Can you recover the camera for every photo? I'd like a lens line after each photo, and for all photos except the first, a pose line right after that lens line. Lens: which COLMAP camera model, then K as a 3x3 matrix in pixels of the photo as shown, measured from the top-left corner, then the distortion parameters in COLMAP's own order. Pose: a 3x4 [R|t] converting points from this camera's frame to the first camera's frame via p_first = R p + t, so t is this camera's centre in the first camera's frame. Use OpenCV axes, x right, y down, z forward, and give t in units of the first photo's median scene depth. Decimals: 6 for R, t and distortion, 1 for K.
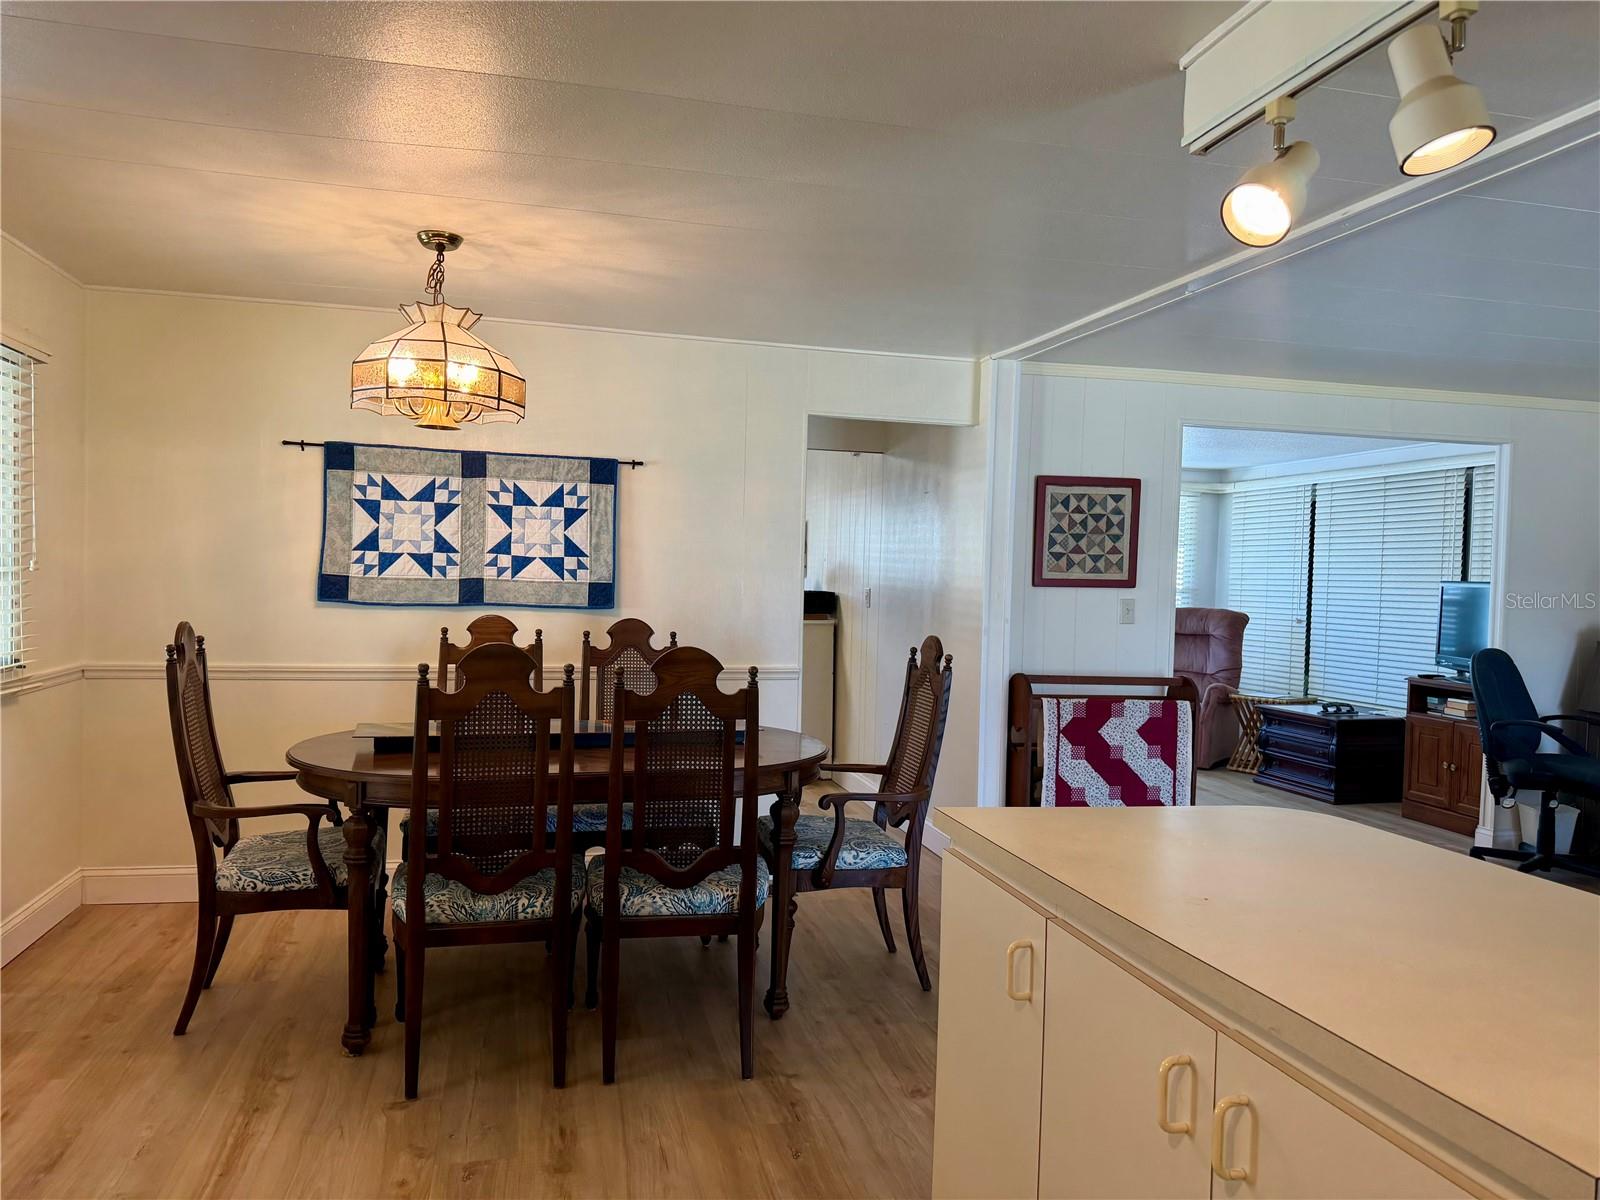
lens RADIAL K [[1135.7, 0, 805.9], [0, 1135.7, 607.1], [0, 0, 1]] dist [0.065010, -0.054171]
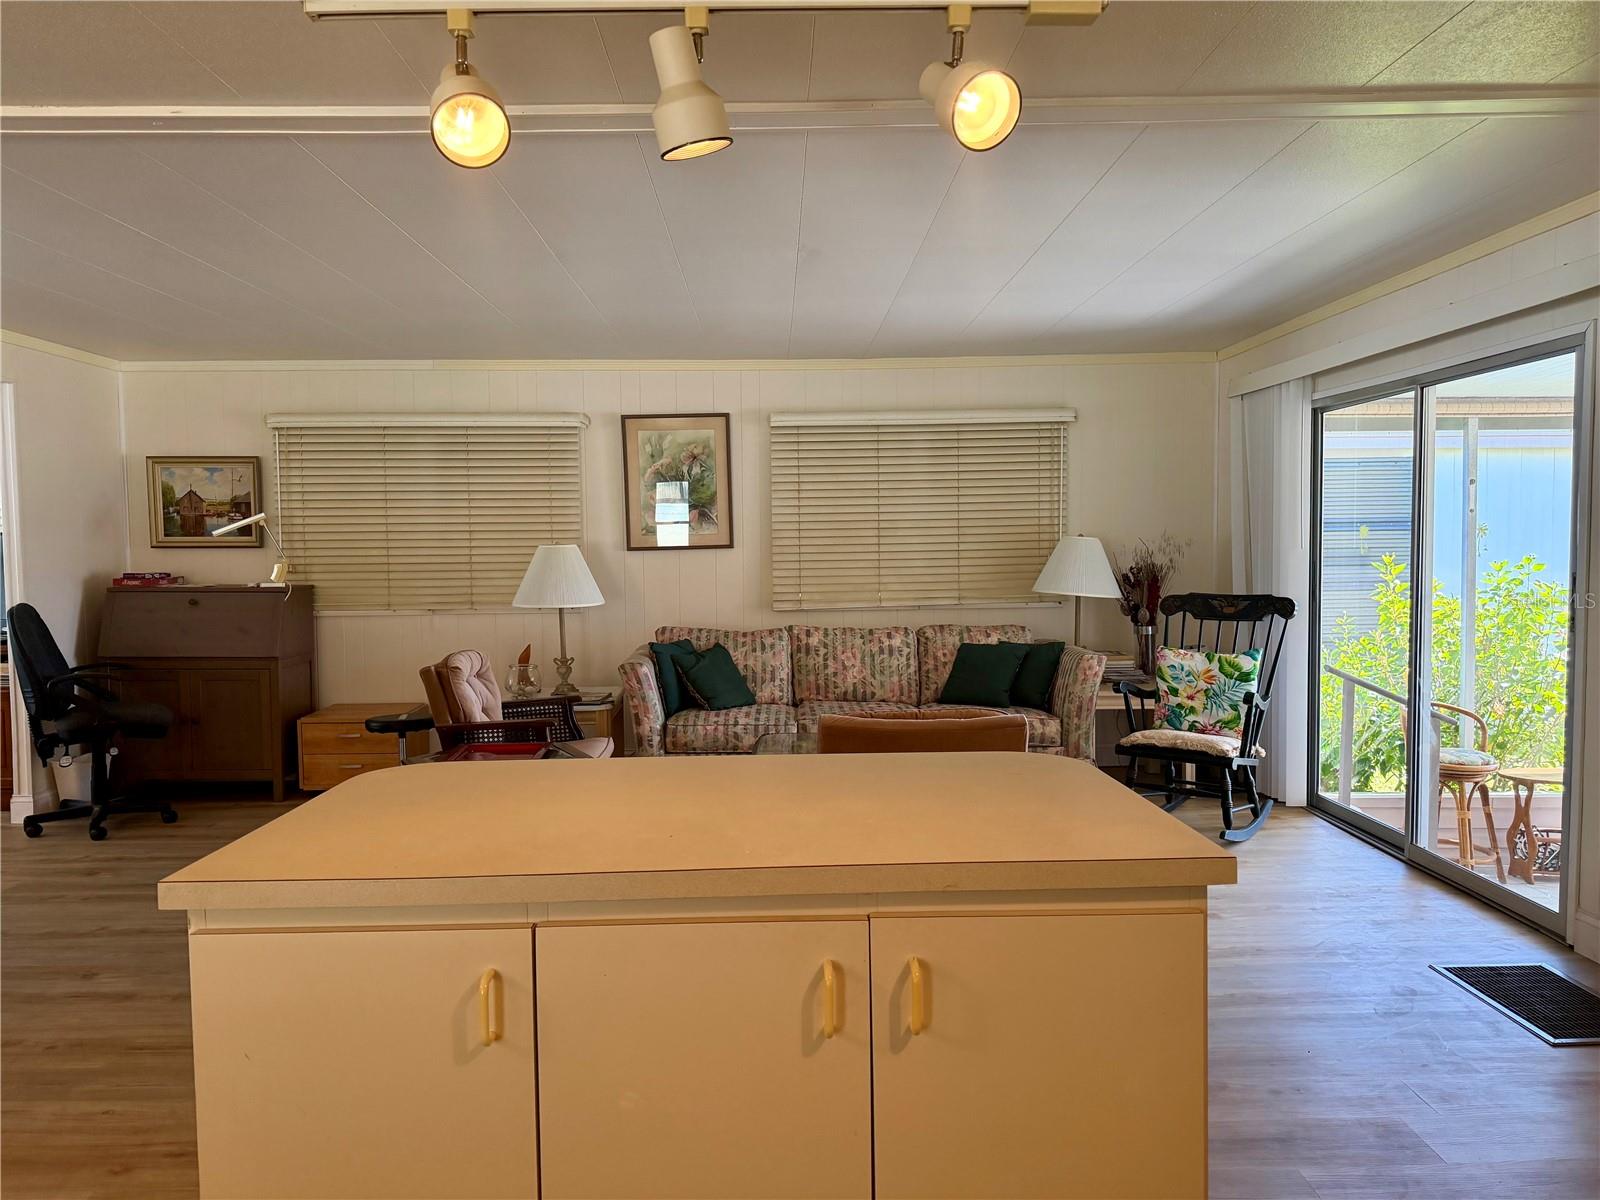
lens RADIAL K [[1135.7, 0, 800.3], [0, 1135.7, 599.9], [0, 0, 1]] dist [0.065010, -0.054171]
pose [[0.225411, -0.086697, 0.970399, -0.481366], [0.047289, 0.995832, 0.077985, -0.024193], [-0.973115, 0.028310, 0.228572, 0.535651]]
